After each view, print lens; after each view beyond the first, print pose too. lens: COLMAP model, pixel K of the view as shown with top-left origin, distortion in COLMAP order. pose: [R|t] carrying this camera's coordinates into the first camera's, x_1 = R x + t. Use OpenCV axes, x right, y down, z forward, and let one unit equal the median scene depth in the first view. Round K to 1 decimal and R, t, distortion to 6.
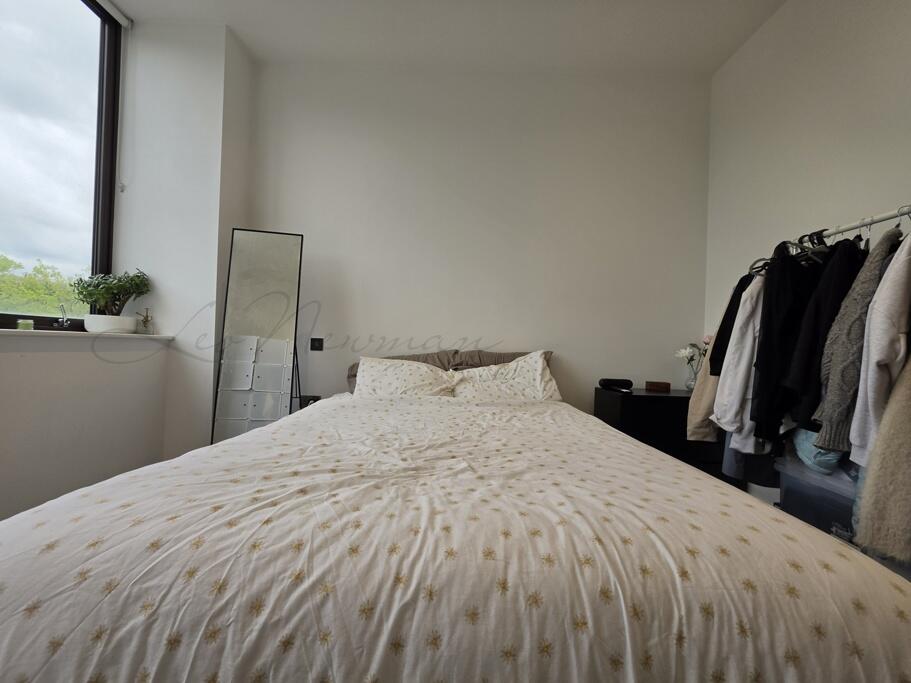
lens RADIAL K [[360.6, 0, 457.1], [0, 360.6, 342.2], [0, 0, 1]] dist [0.006114, -0.000143]
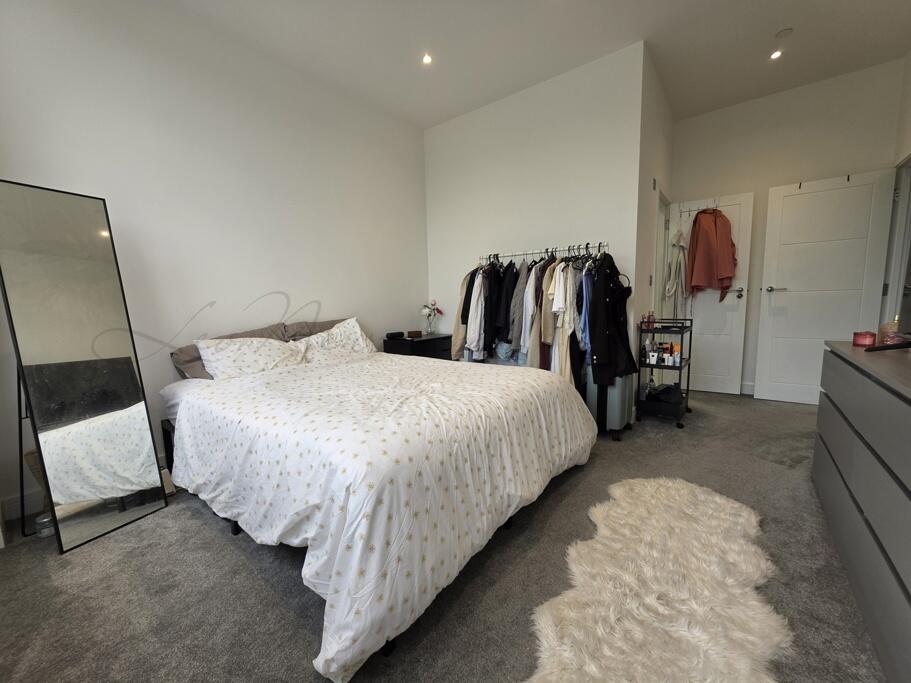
lens RADIAL K [[360.6, 0, 457.4], [0, 360.6, 345.8], [0, 0, 1]] dist [0.006114, -0.000143]
pose [[0.606333, -0.143548, 0.782147, -0.695884], [0.032651, 0.987237, 0.155877, -0.080237], [-0.794540, -0.068976, 0.603282, -0.122076]]
